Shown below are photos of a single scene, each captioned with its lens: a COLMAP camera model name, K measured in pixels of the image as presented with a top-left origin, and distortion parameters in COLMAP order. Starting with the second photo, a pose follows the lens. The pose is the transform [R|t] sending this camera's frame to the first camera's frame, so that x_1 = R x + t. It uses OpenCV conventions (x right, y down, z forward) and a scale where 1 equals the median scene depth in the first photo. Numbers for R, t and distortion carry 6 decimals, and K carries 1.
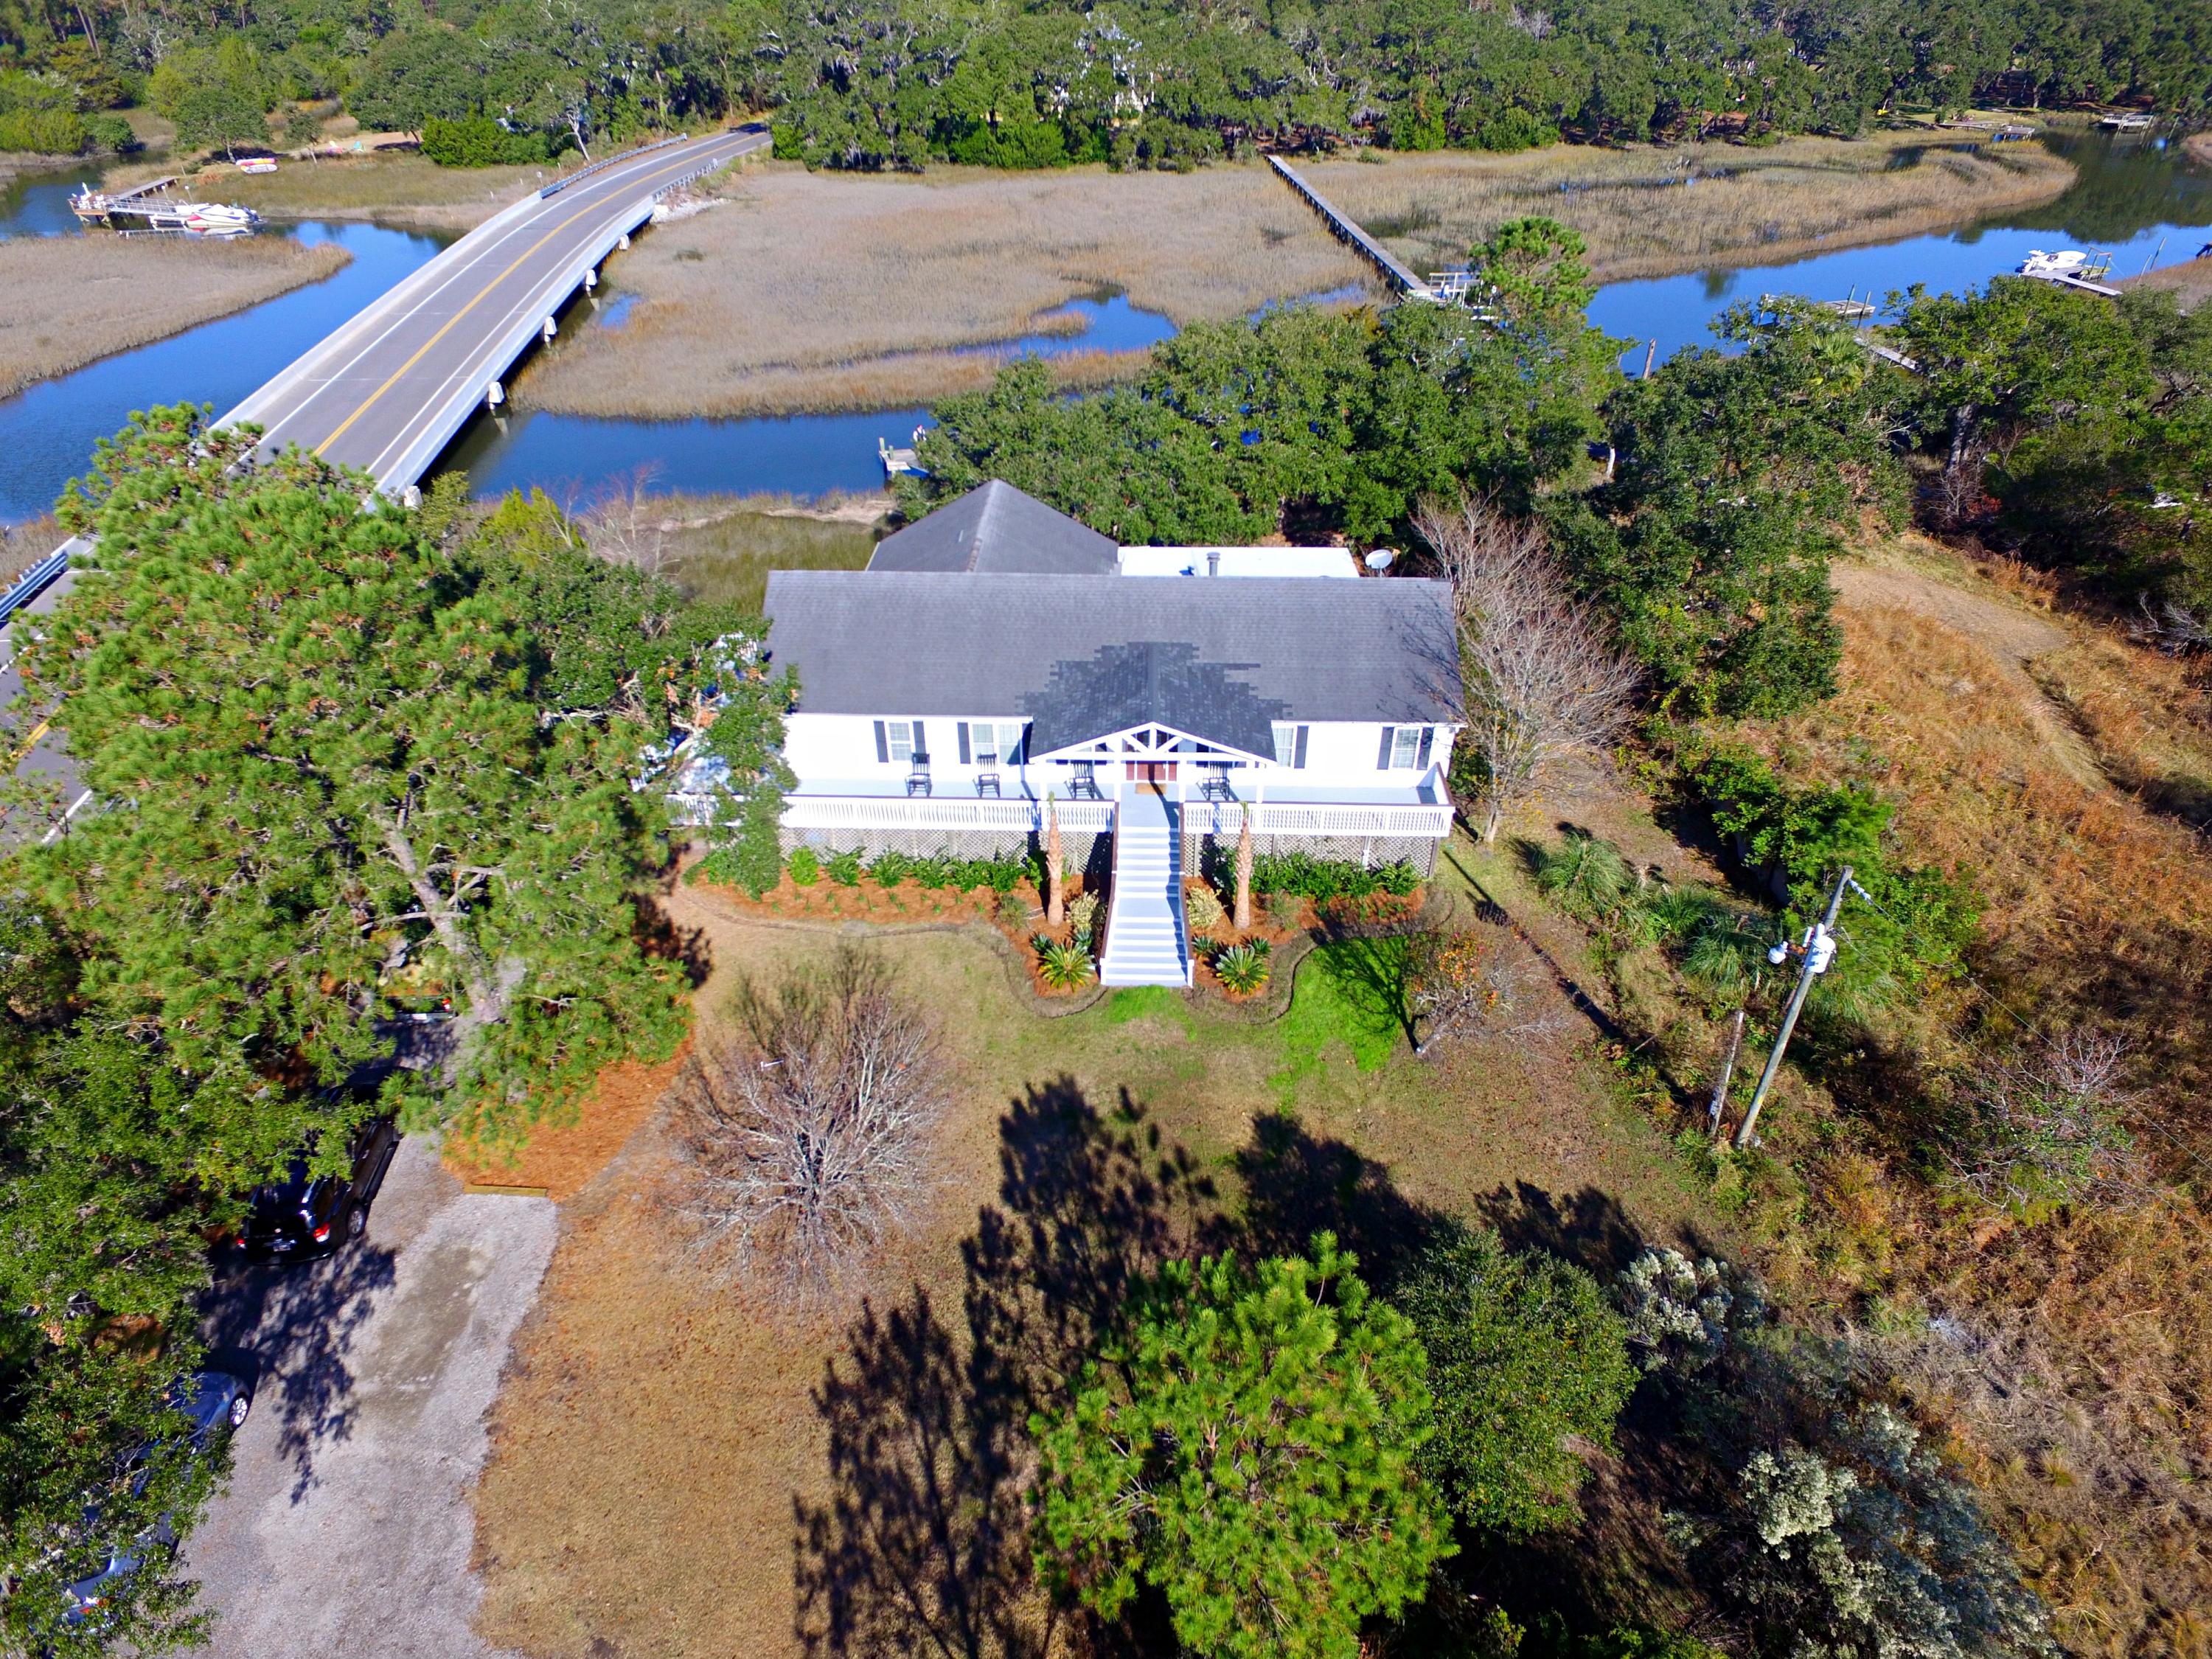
lens RADIAL K [[1281.6, 0, 1128.0], [0, 1281.6, 812.9], [0, 0, 1]] dist [-0.017466, 0.017938]
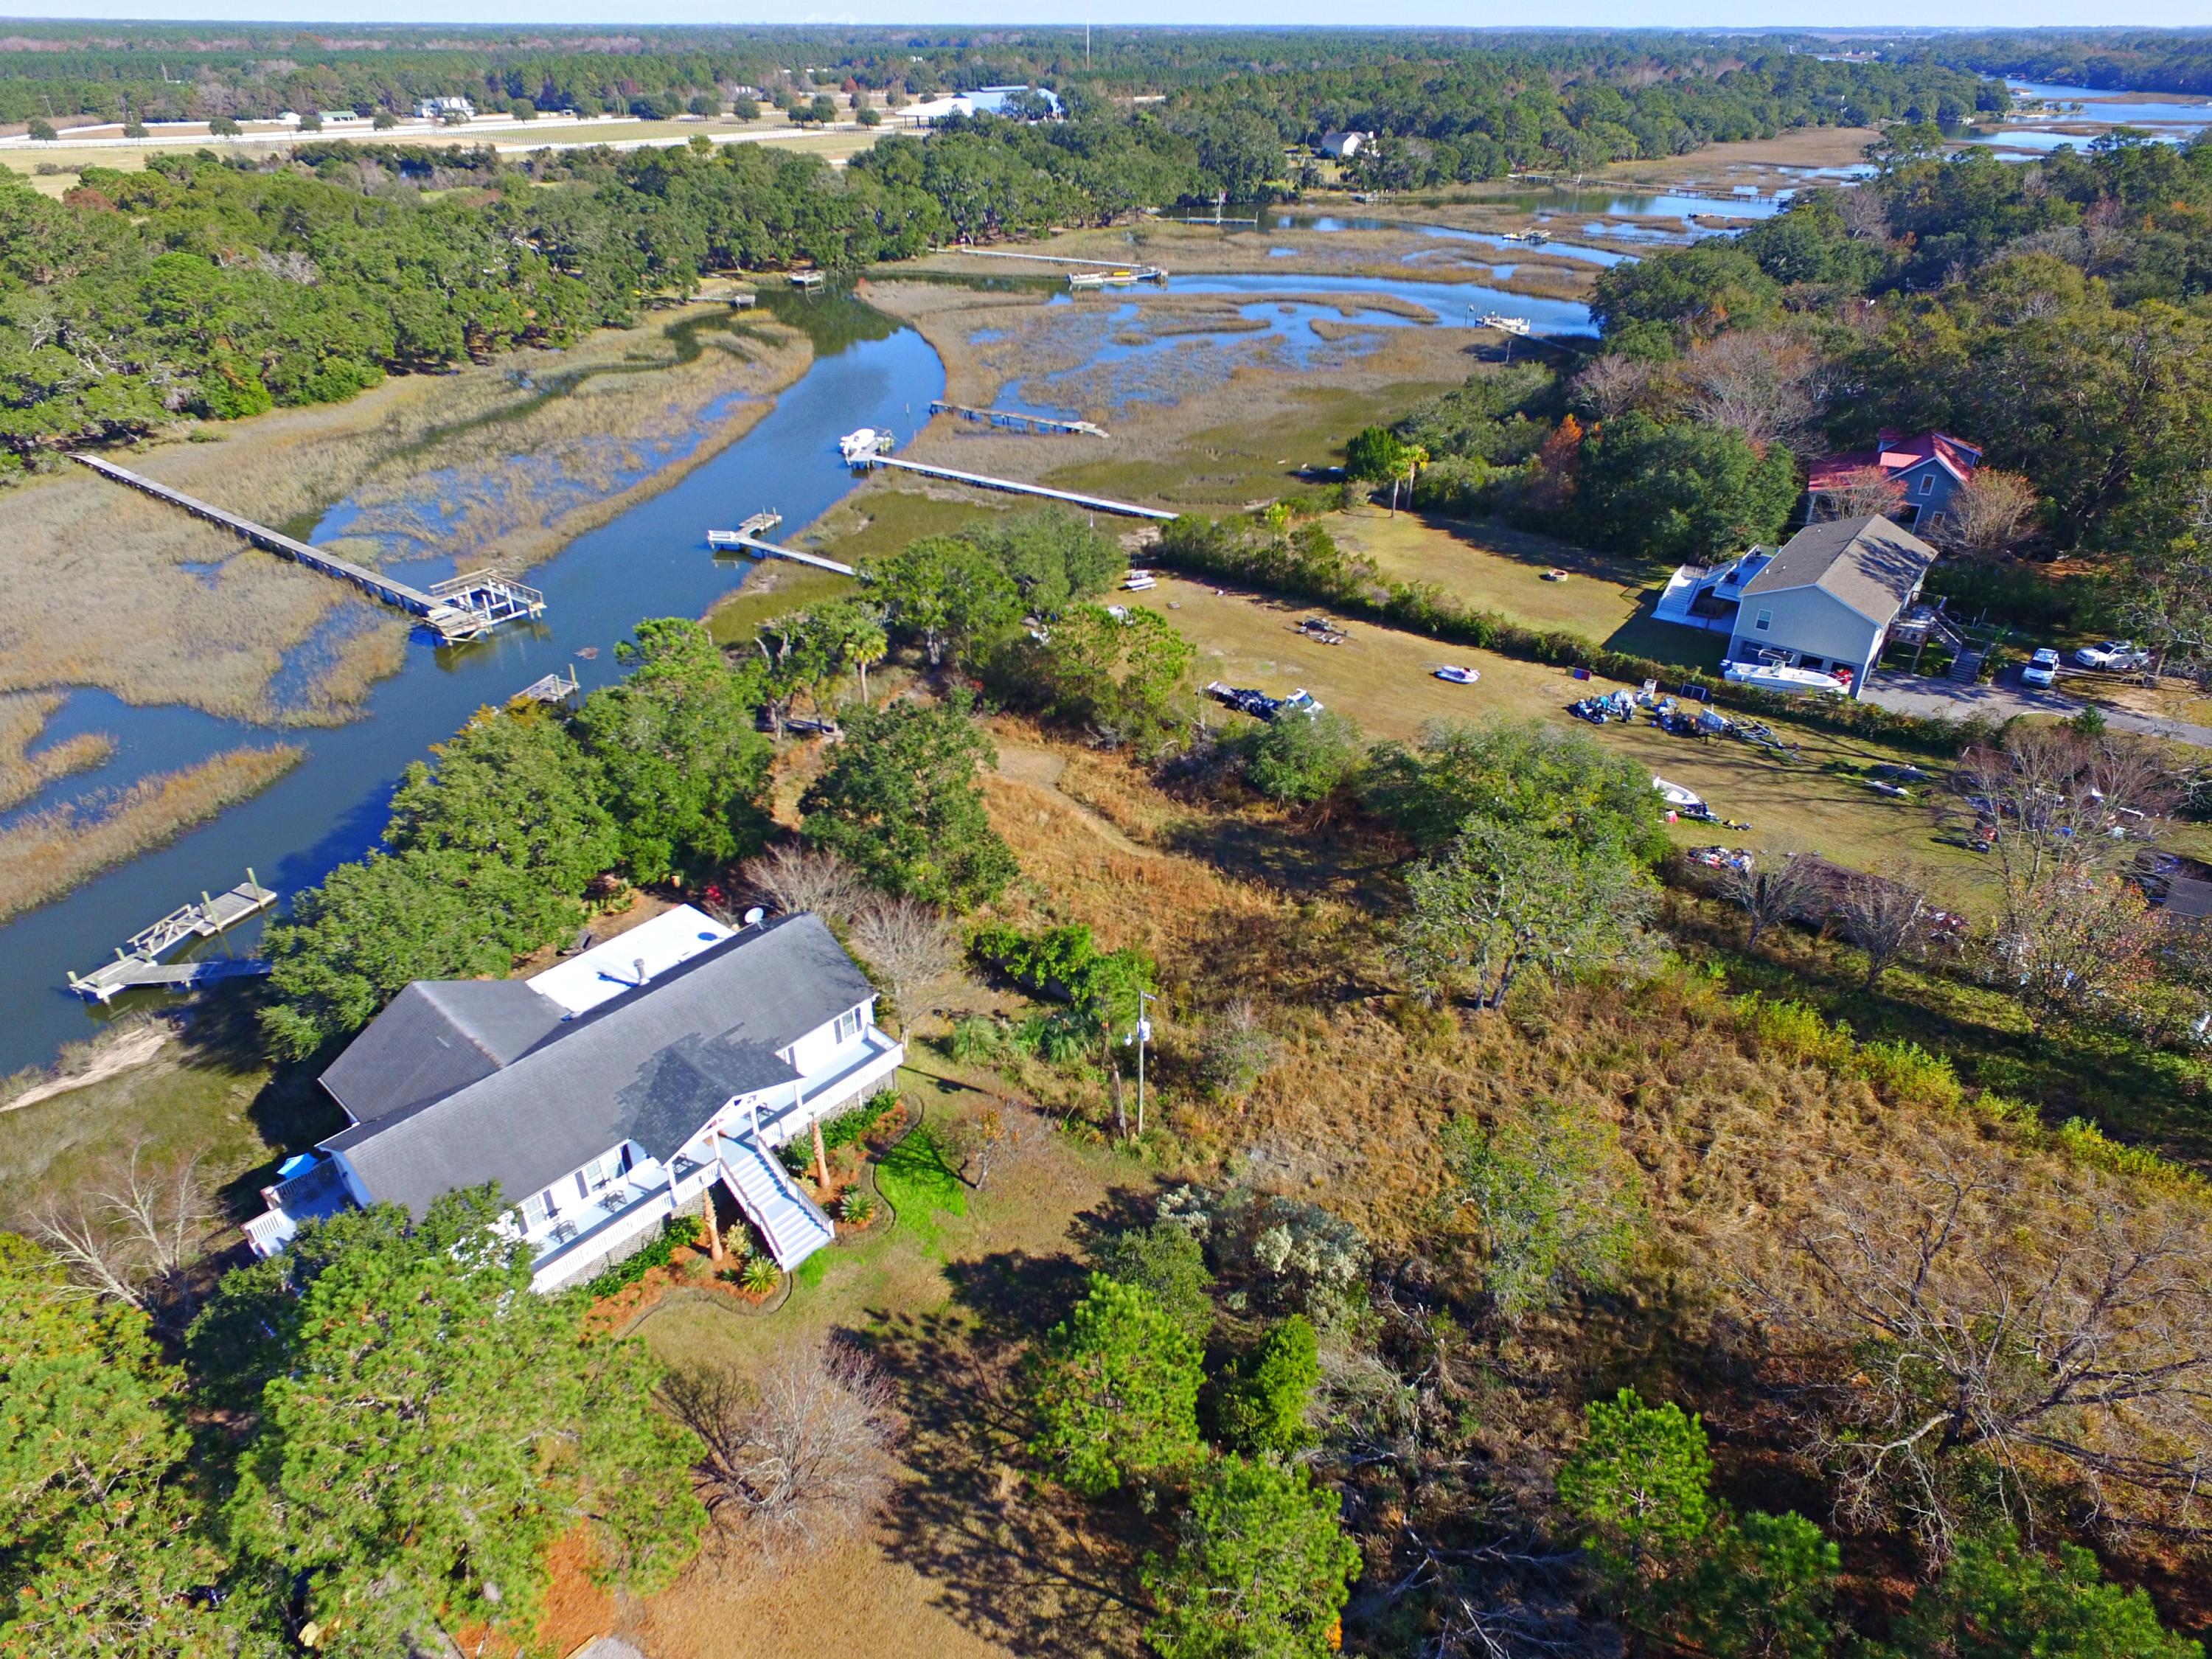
lens RADIAL K [[1336.3, 0, 1112.8], [0, 1336.3, 812.8], [0, 0, 1]] dist [-0.009816, 0.014784]
pose [[0.655557, -0.384306, 0.650042, -0.496500], [0.429752, 0.897687, 0.097316, -0.285685], [-0.620934, 0.215561, 0.753641, -0.437023]]
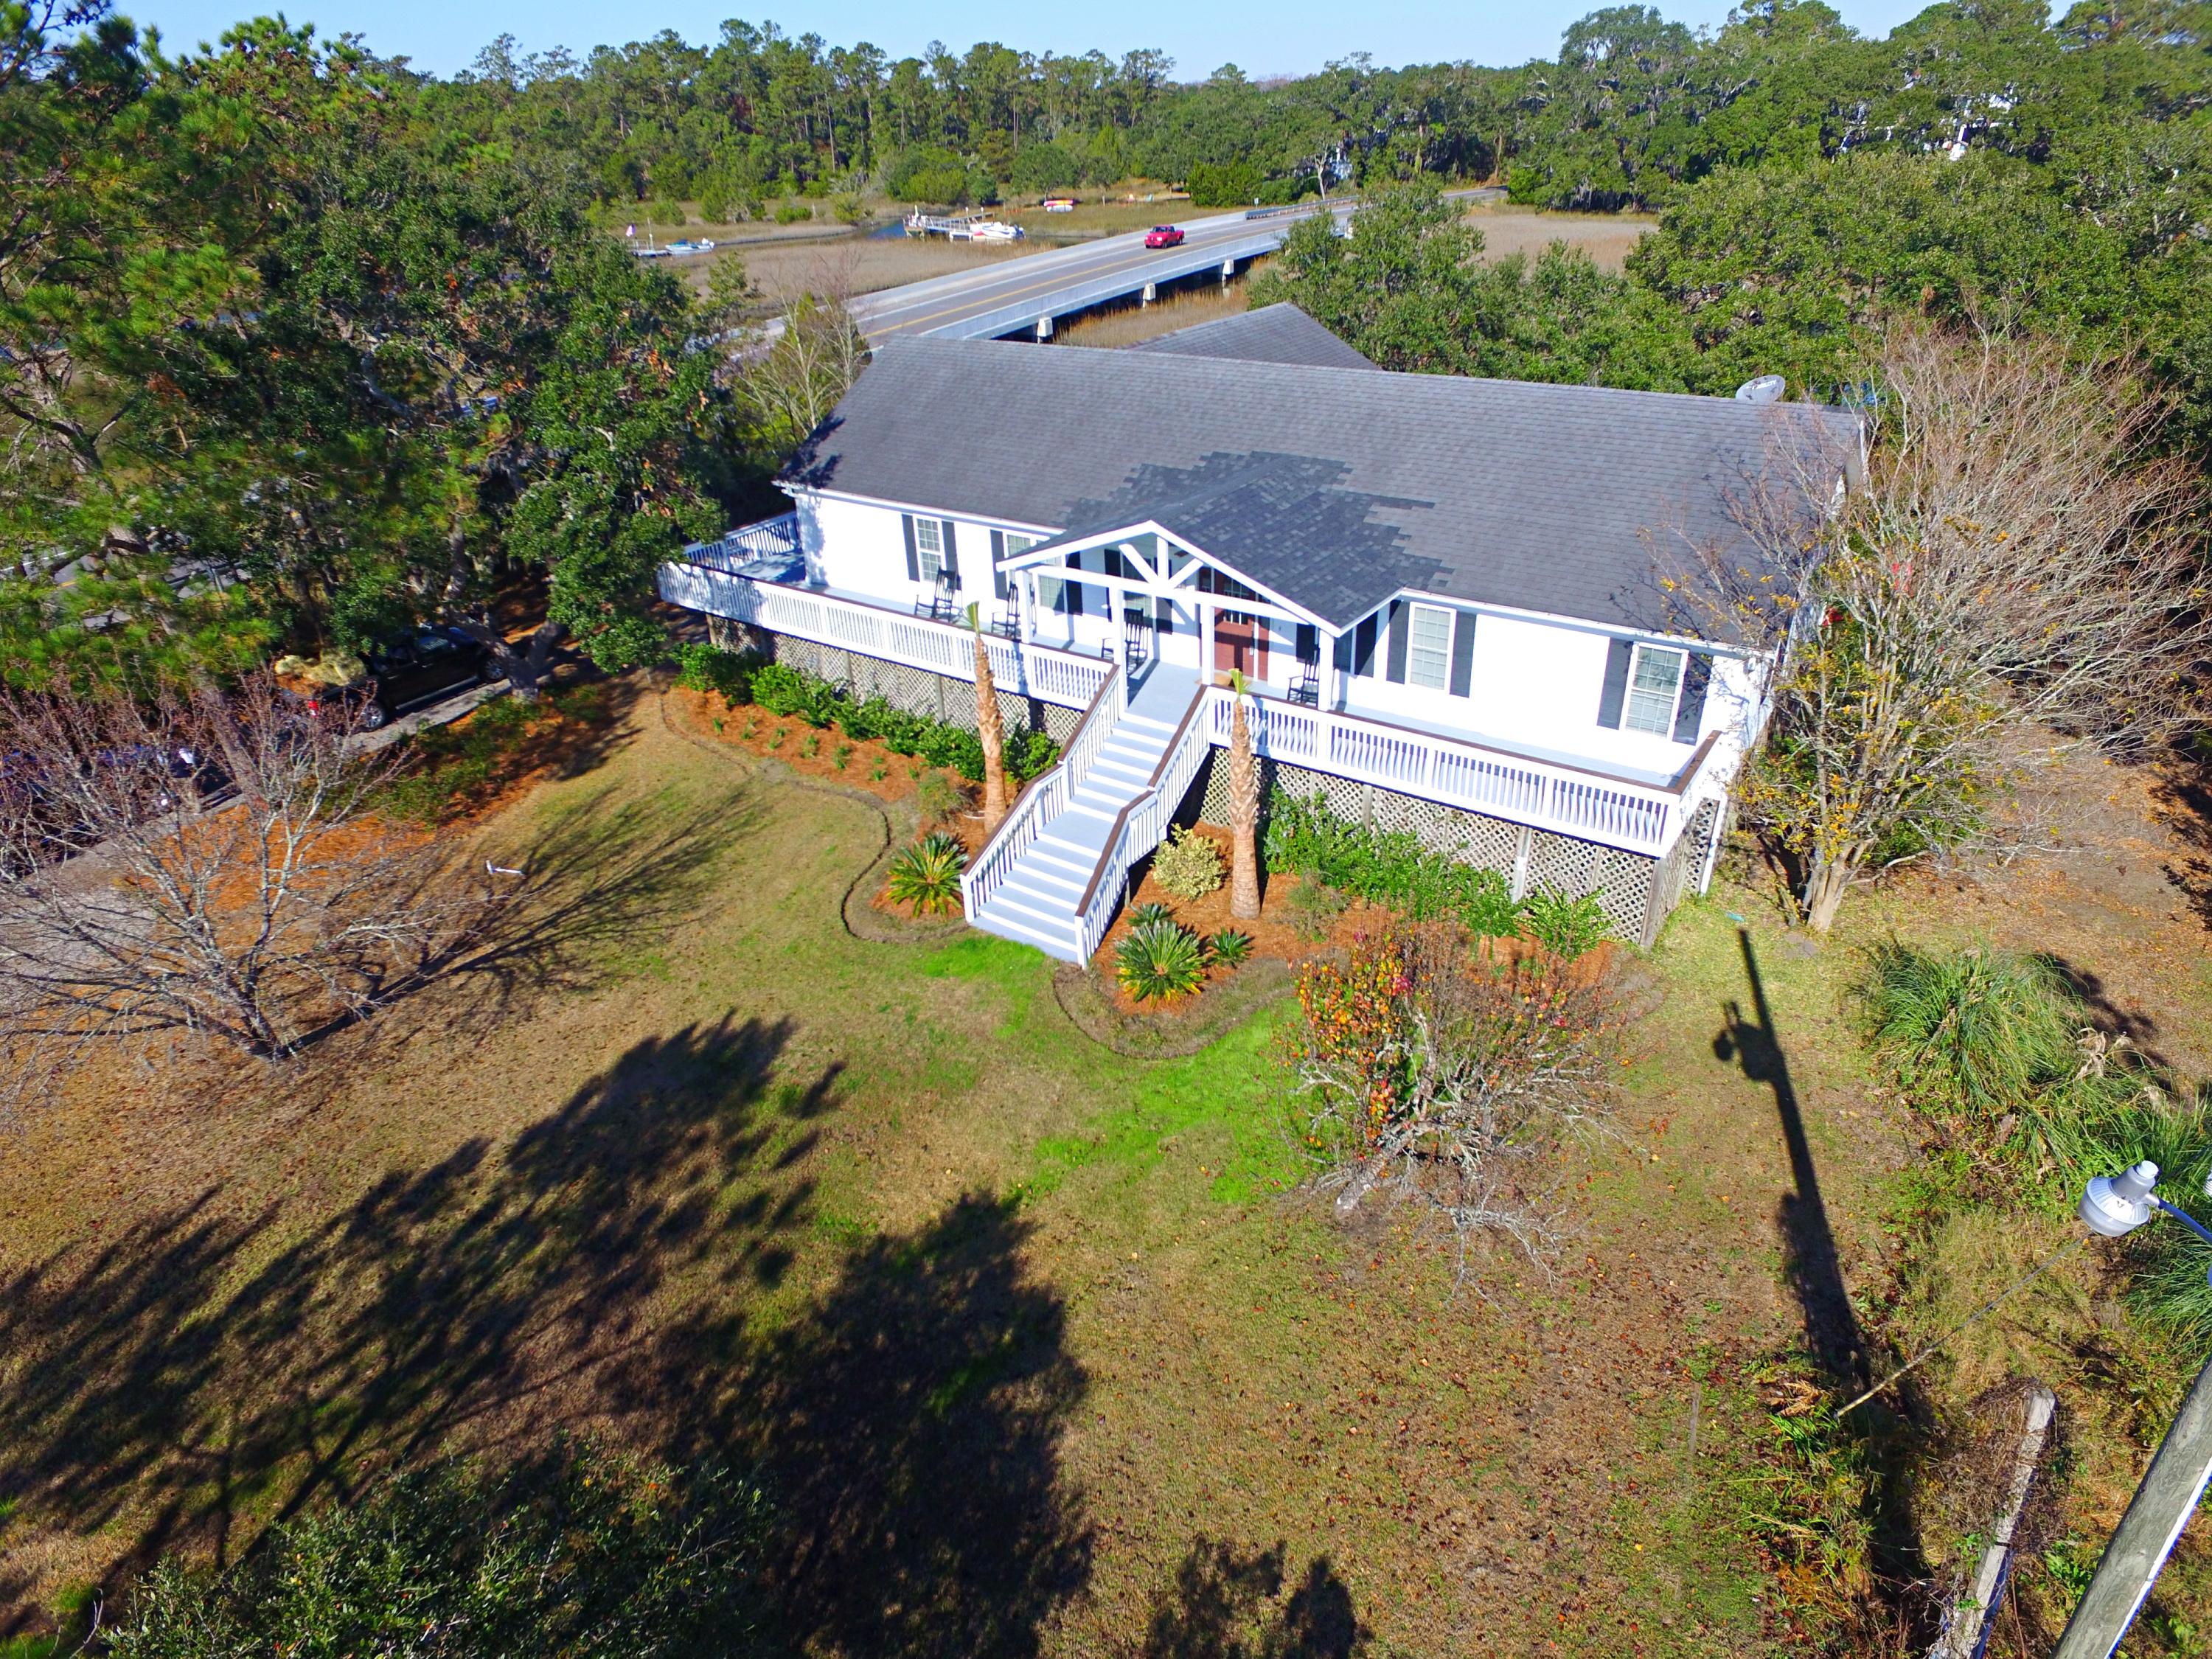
lens RADIAL K [[1281.6, 0, 1097.1], [0, 1281.6, 809.7], [0, 0, 1]] dist [-0.017466, 0.017938]
pose [[0.835078, 0.238151, -0.495913, 0.281043], [-0.273294, 0.961929, 0.001739, 0.055055], [0.477447, 0.134078, 0.868371, 0.422482]]
